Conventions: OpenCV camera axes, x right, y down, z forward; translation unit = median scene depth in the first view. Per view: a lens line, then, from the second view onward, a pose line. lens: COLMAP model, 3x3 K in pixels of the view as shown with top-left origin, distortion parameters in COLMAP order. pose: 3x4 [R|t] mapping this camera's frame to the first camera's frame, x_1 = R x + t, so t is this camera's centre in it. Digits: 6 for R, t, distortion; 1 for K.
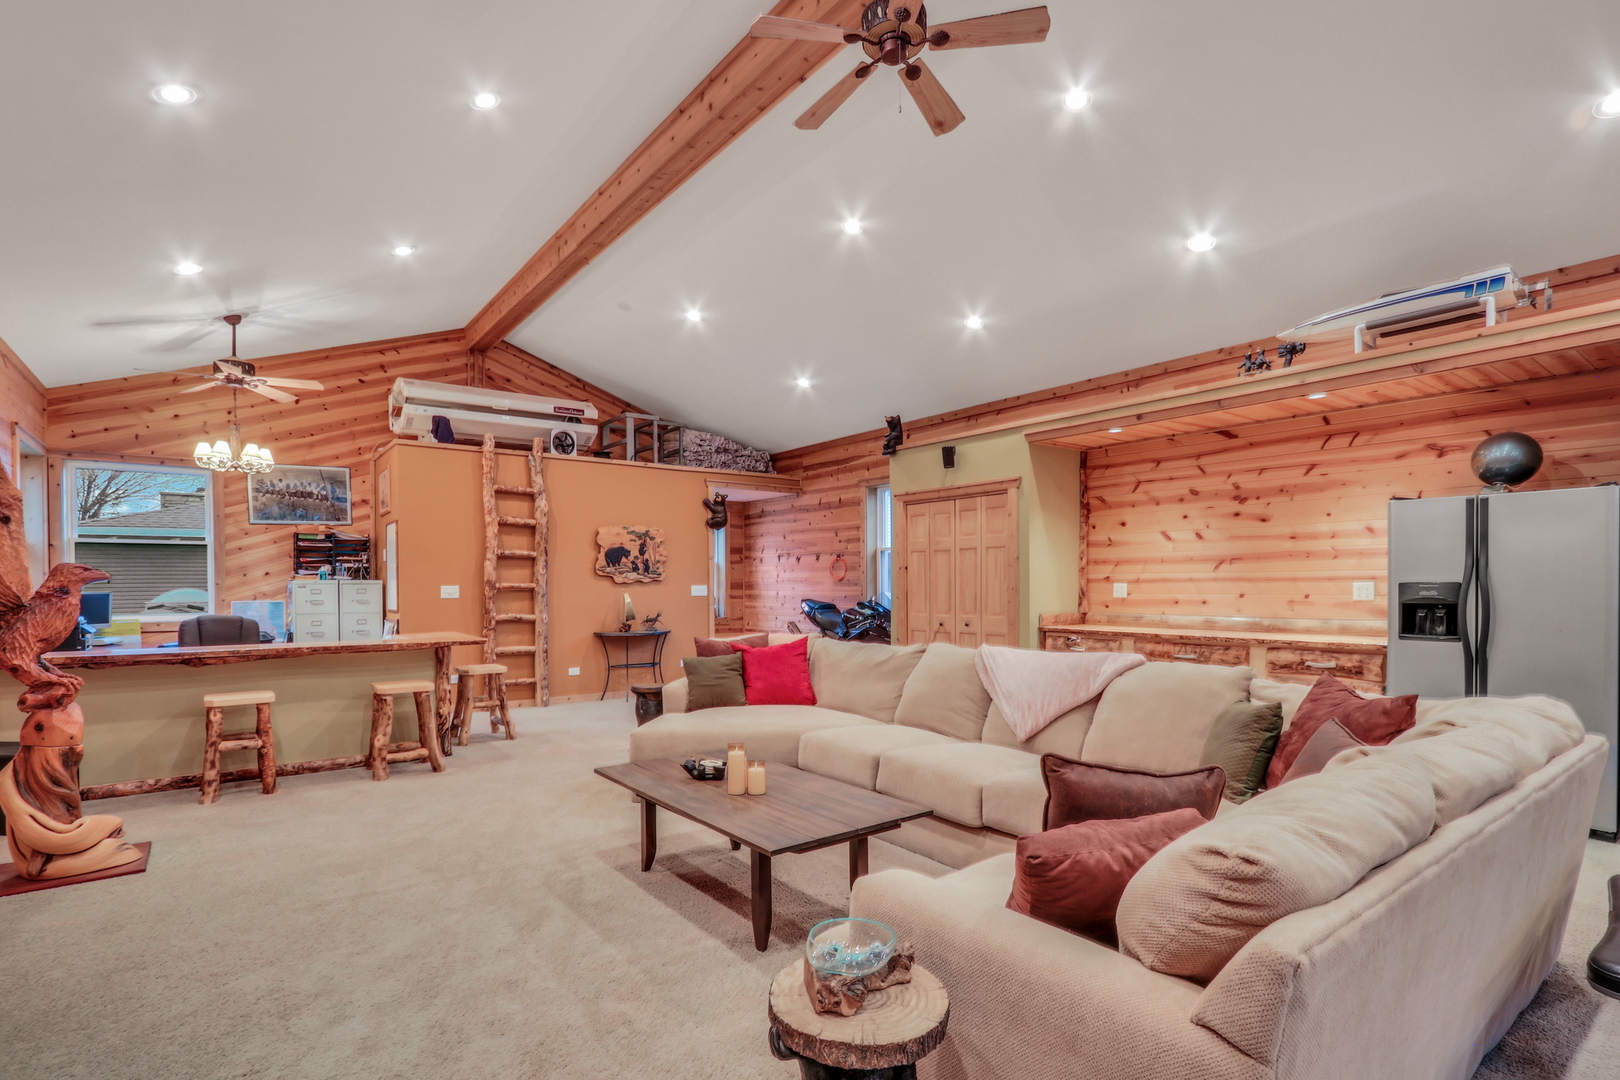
lens RADIAL K [[773.9, 0, 791.2], [0, 773.9, 592.5], [0, 0, 1]] dist [-0.017291, 0.004614]
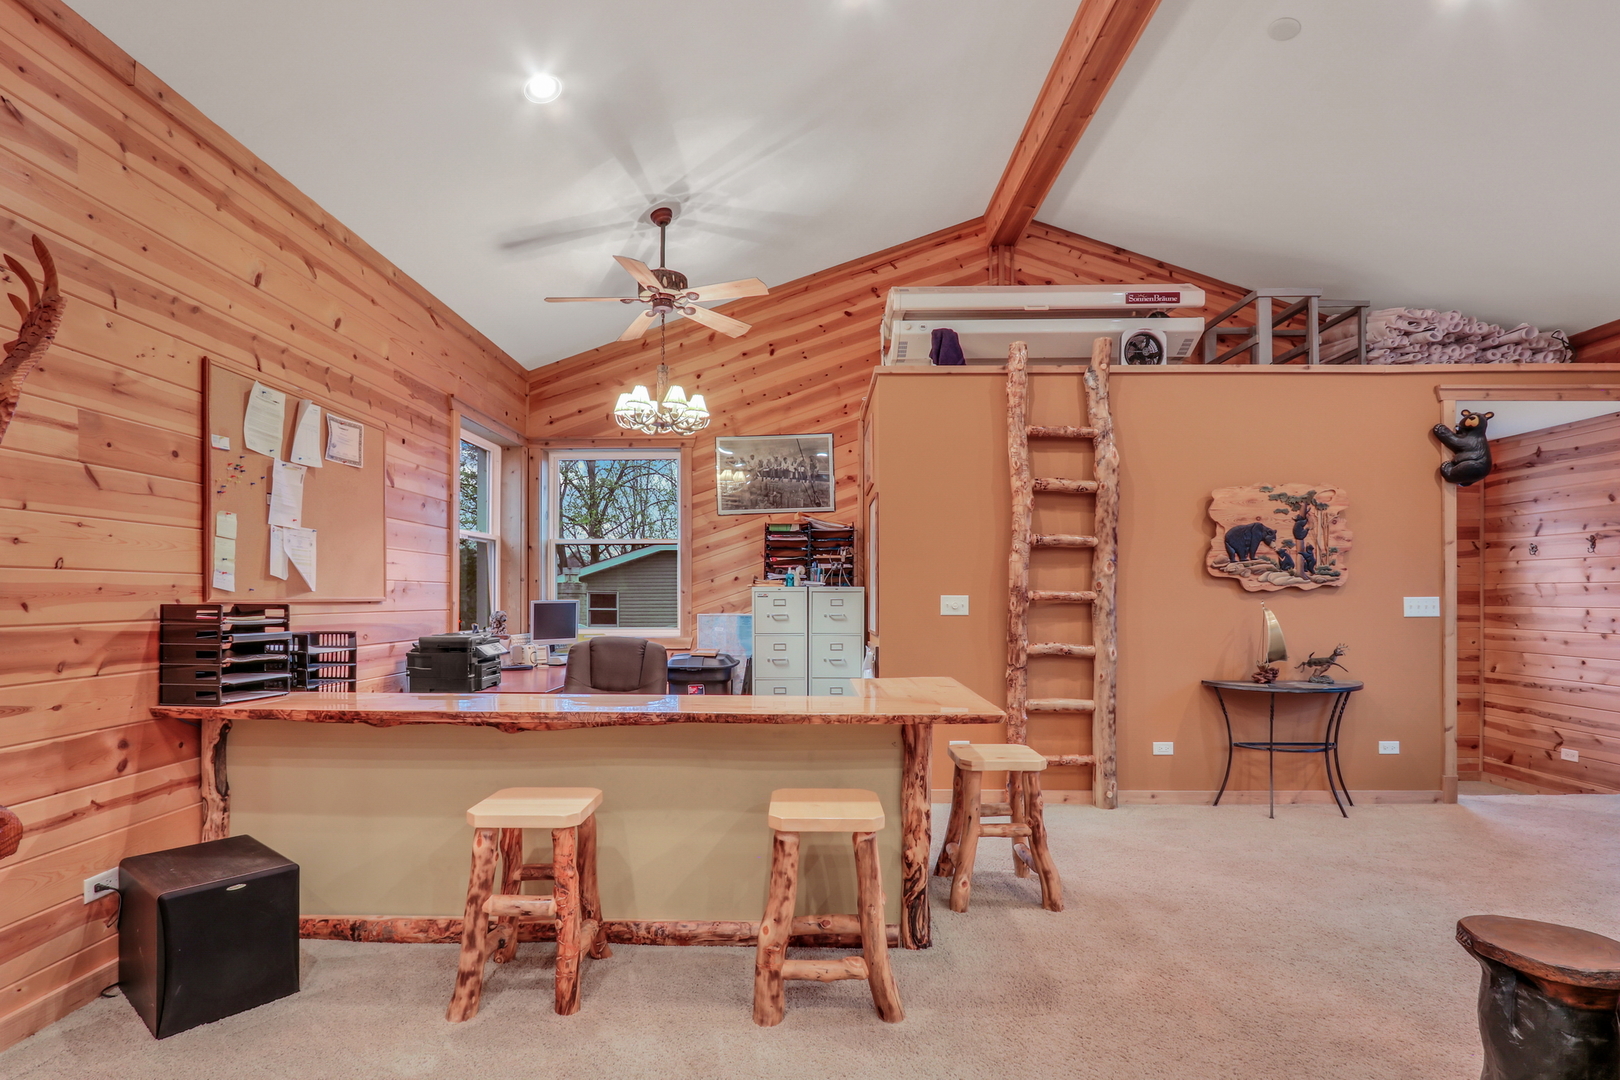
lens RADIAL K [[773.9, 0, 775.3], [0, 773.9, 598.7], [0, 0, 1]] dist [-0.017291, 0.004614]
pose [[0.774080, 0.005741, -0.633062, -0.151351], [-0.009967, 0.999945, -0.003119, -0.002334], [0.633009, 0.008724, 0.774095, 0.403076]]
